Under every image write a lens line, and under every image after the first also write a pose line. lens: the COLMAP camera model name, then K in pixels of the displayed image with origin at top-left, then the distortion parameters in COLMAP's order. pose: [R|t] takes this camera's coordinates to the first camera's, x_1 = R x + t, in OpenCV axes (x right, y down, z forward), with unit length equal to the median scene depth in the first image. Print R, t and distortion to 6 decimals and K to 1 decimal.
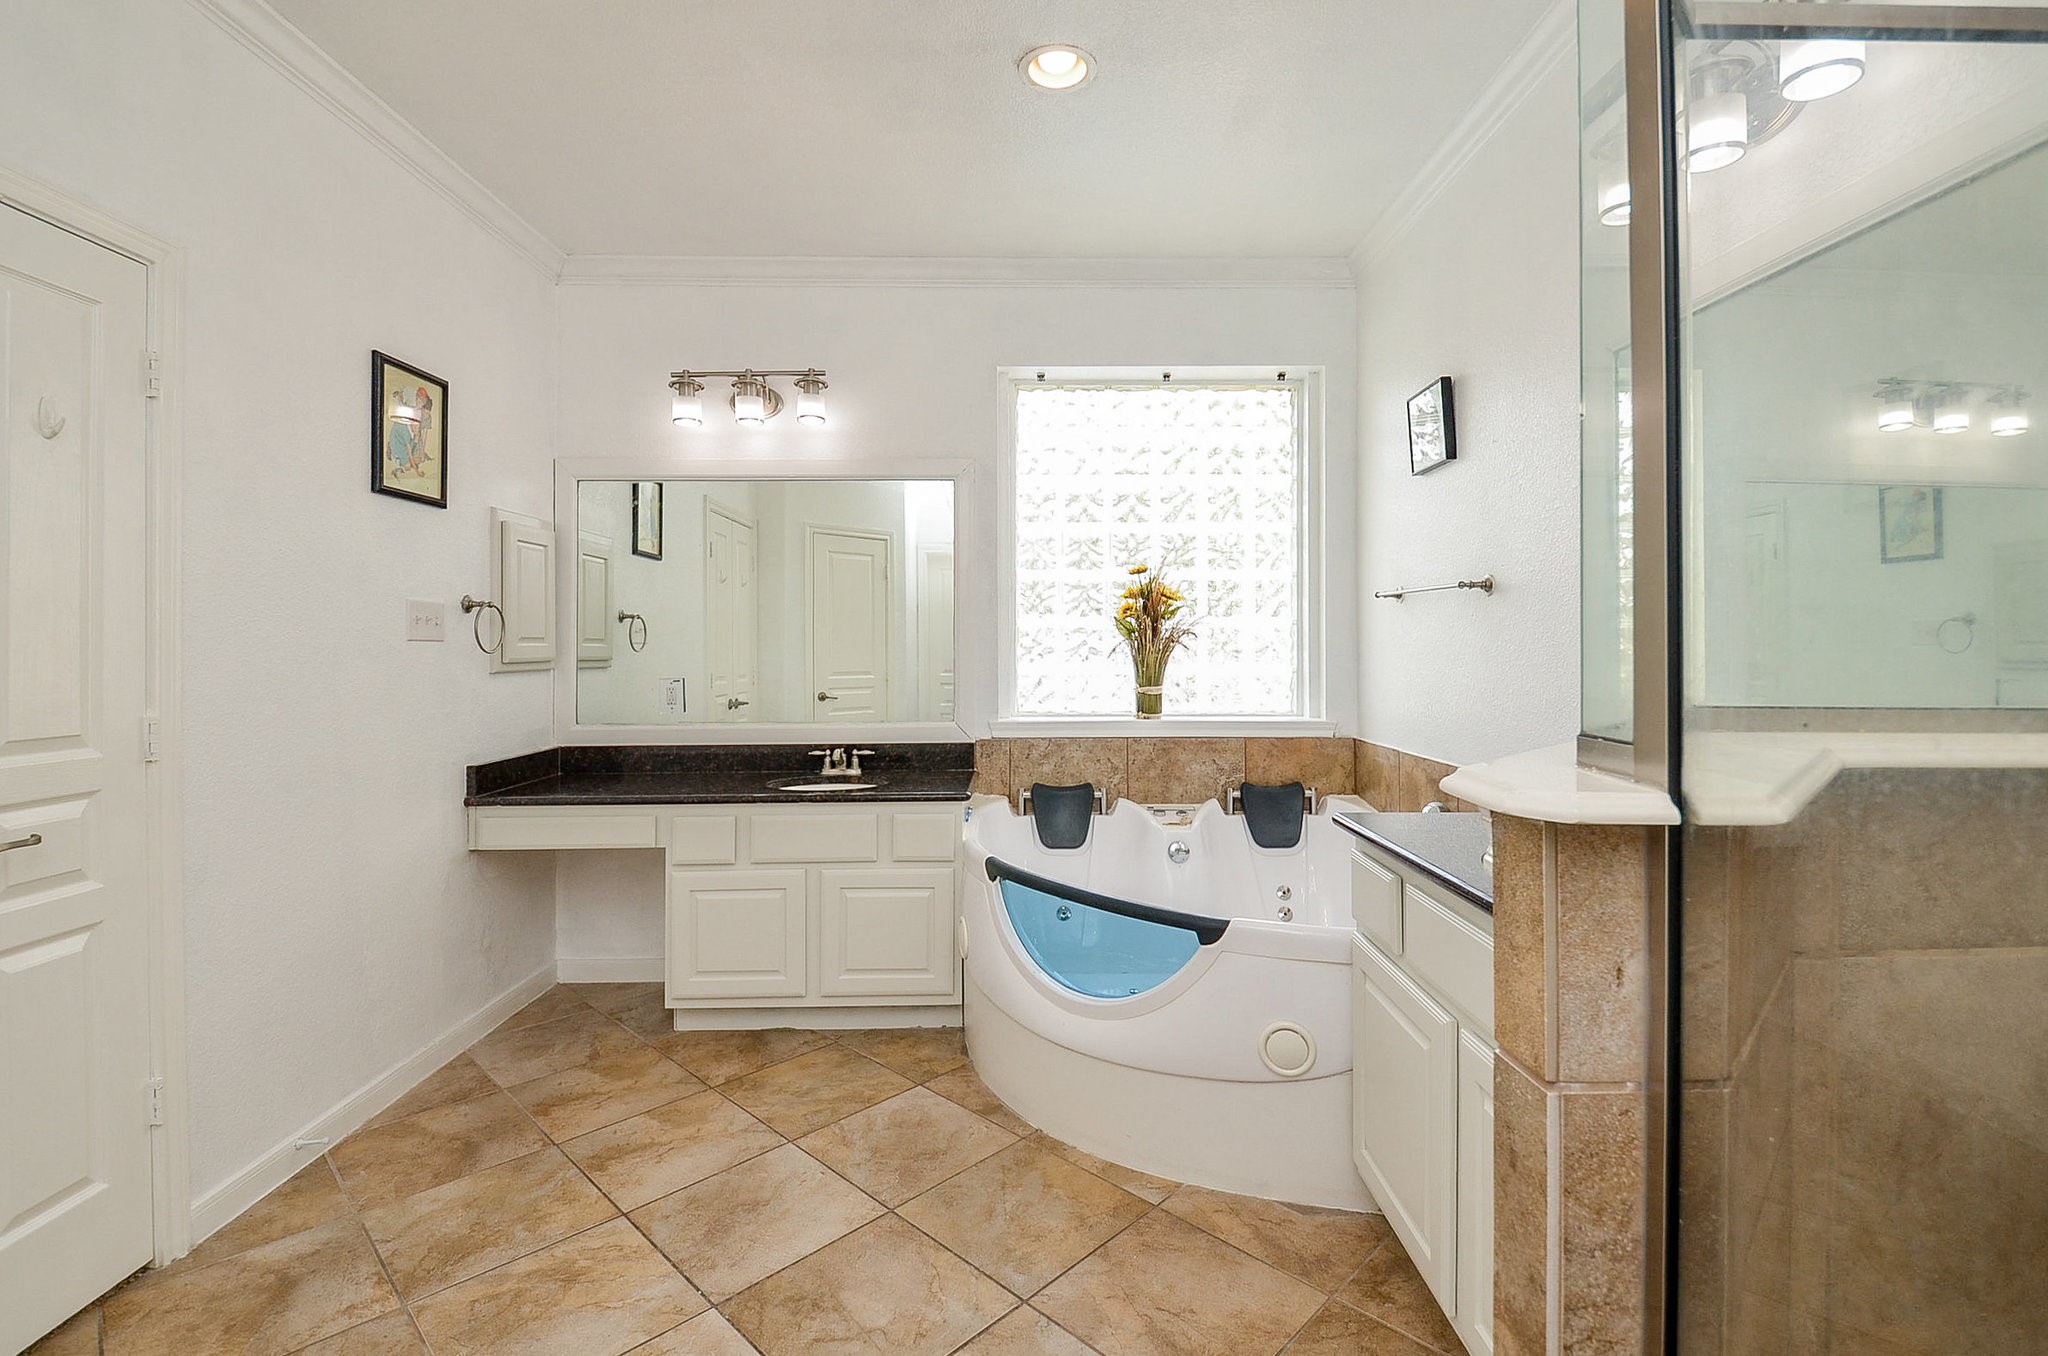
lens RADIAL K [[936.0, 0, 1028.5], [0, 936.0, 666.3], [0, 0, 1]] dist [0.002863, -0.000561]
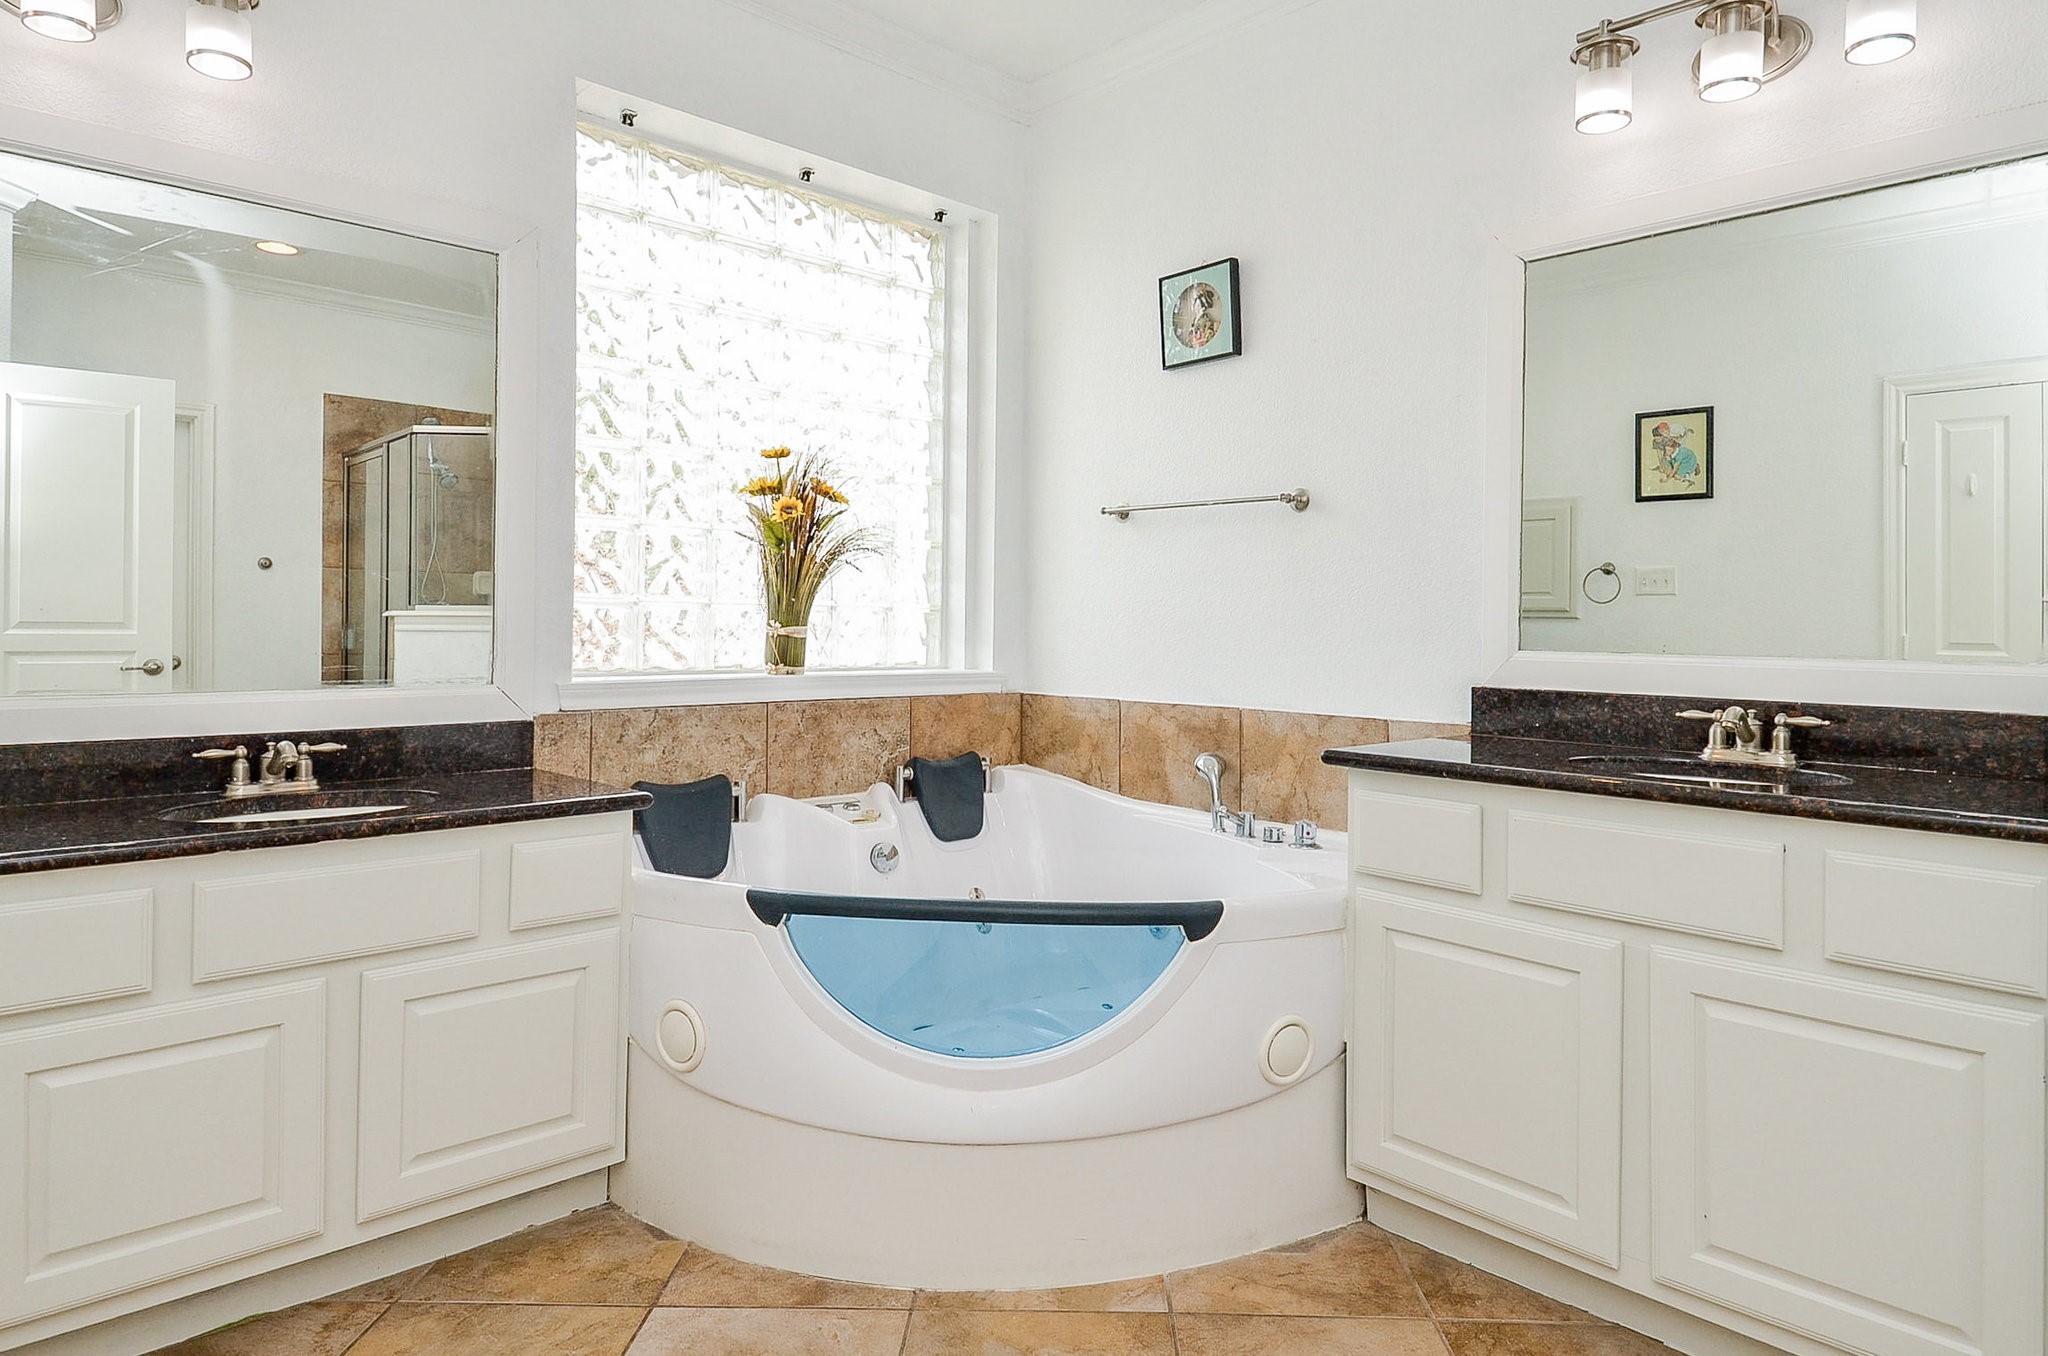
lens RADIAL K [[1225.9, 0, 1025.4], [0, 1225.9, 667.5], [0, 0, 1]] dist [0.014949, -0.004376]
pose [[0.723105, -0.012396, 0.690627, -0.367422], [0.001139, 0.999859, 0.016754, 0.037317], [-0.690737, -0.011328, 0.723017, 0.243487]]
